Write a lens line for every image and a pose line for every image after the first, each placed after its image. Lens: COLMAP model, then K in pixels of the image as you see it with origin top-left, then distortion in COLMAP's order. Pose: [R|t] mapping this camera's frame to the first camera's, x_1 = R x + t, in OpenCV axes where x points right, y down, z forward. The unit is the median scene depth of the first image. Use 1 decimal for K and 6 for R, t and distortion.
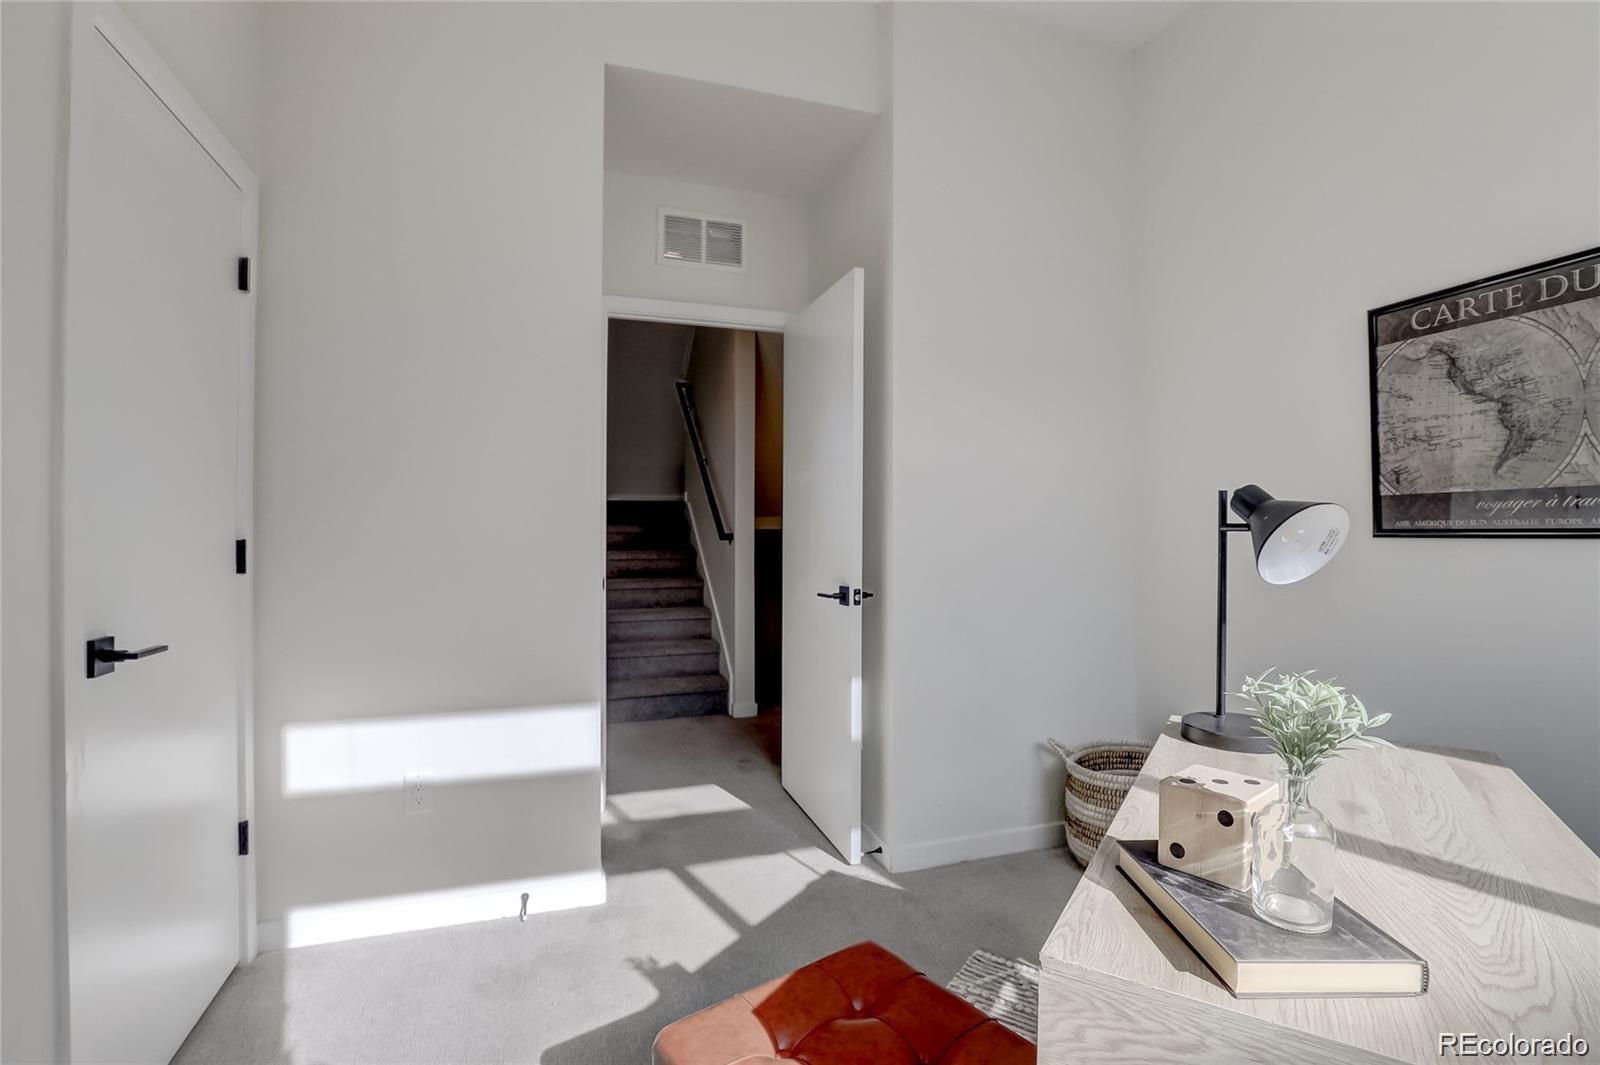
lens RADIAL K [[752.8, 0, 800.0], [0, 752.8, 527.8], [0, 0, 1]] dist [-0.033947, 0.005854]
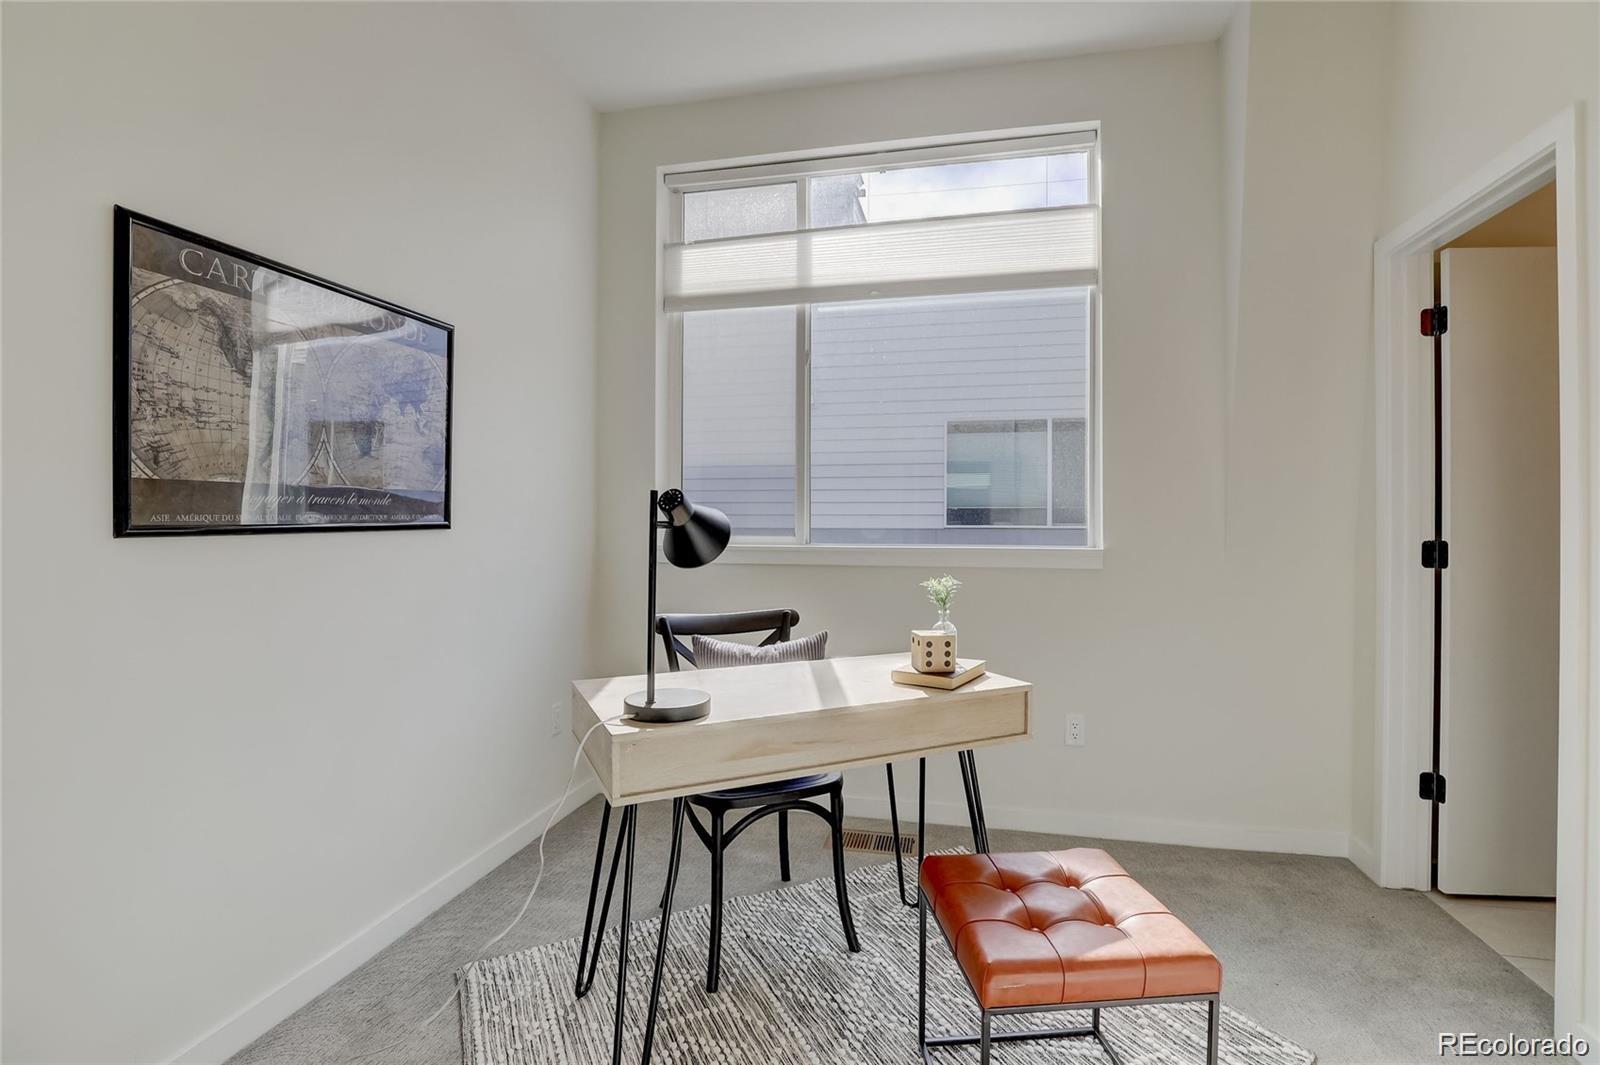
lens RADIAL K [[752.8, 0, 801.7], [0, 752.8, 526.0], [0, 0, 1]] dist [-0.033947, 0.005854]
pose [[-0.851099, -0.006986, 0.524958, -0.133503], [-0.004024, 0.999969, 0.006783, -0.005281], [-0.524989, 0.003660, -0.851101, 1.312873]]
